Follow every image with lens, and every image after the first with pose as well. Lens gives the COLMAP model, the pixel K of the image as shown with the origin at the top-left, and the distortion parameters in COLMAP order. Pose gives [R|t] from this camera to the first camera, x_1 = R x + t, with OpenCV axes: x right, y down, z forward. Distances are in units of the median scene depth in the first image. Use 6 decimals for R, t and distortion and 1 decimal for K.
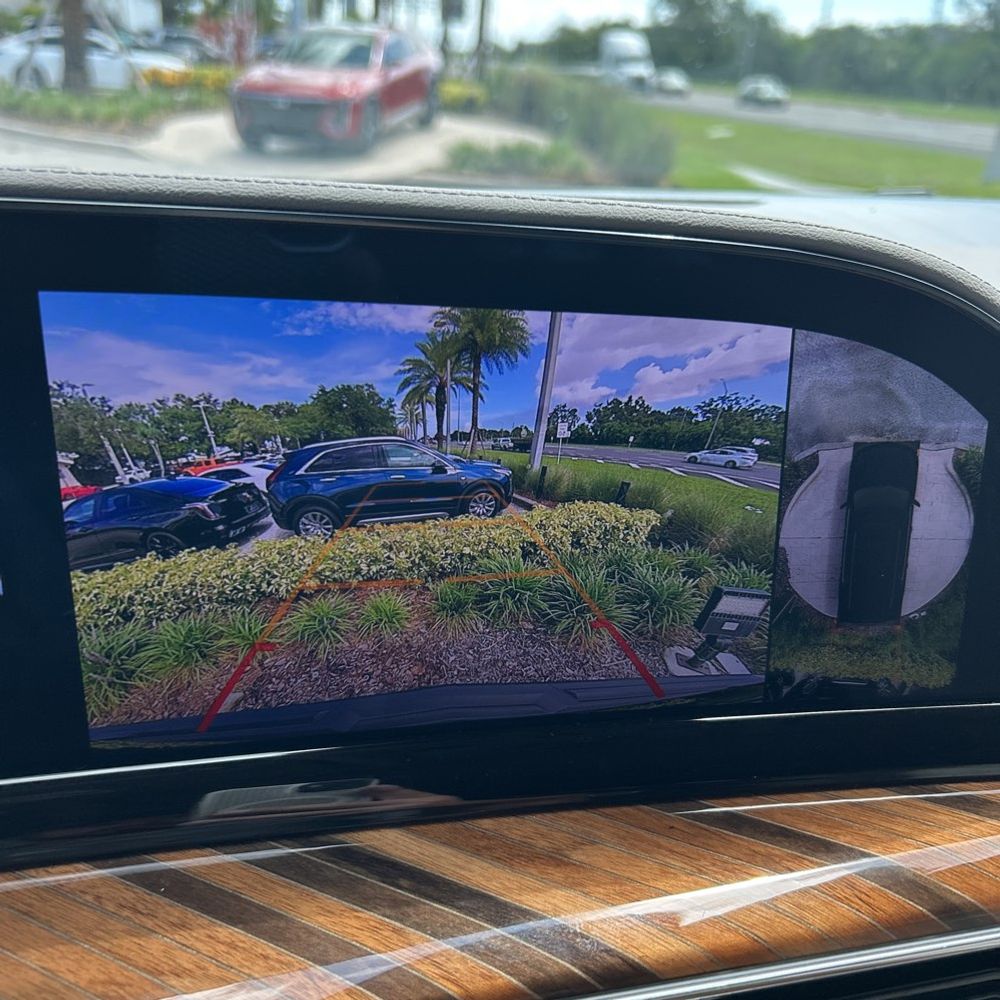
lens RADIAL K [[1000.2, 0, 499.6], [0, 1000.2, 506.7], [0, 0, 1]] dist [0.037767, -0.031305]
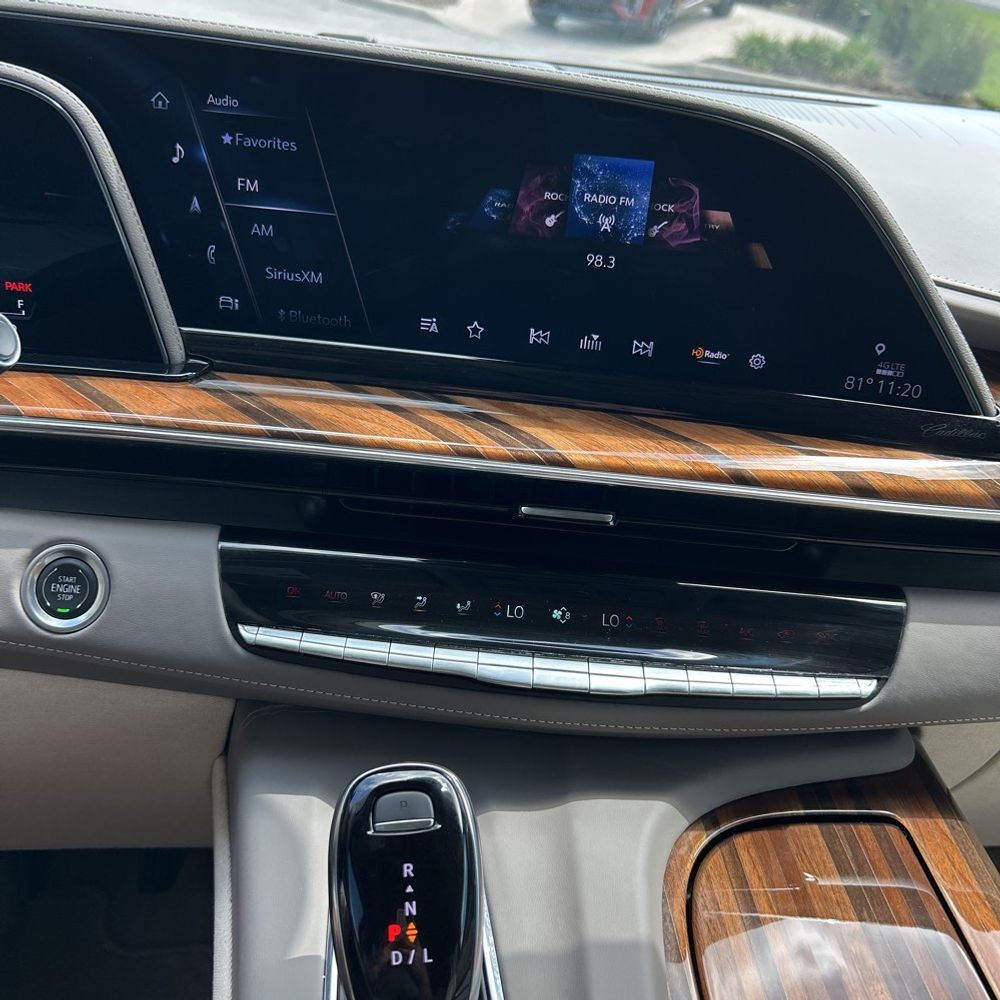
lens RADIAL K [[1000.2, 0, 499.6], [0, 1000.2, 506.7], [0, 0, 1]] dist [0.037767, -0.031305]
pose [[0.958214, 0.186437, -0.216948, 0.053370], [-0.163885, 0.979417, 0.117827, 0.037115], [0.234450, -0.077349, 0.969046, -0.118856]]
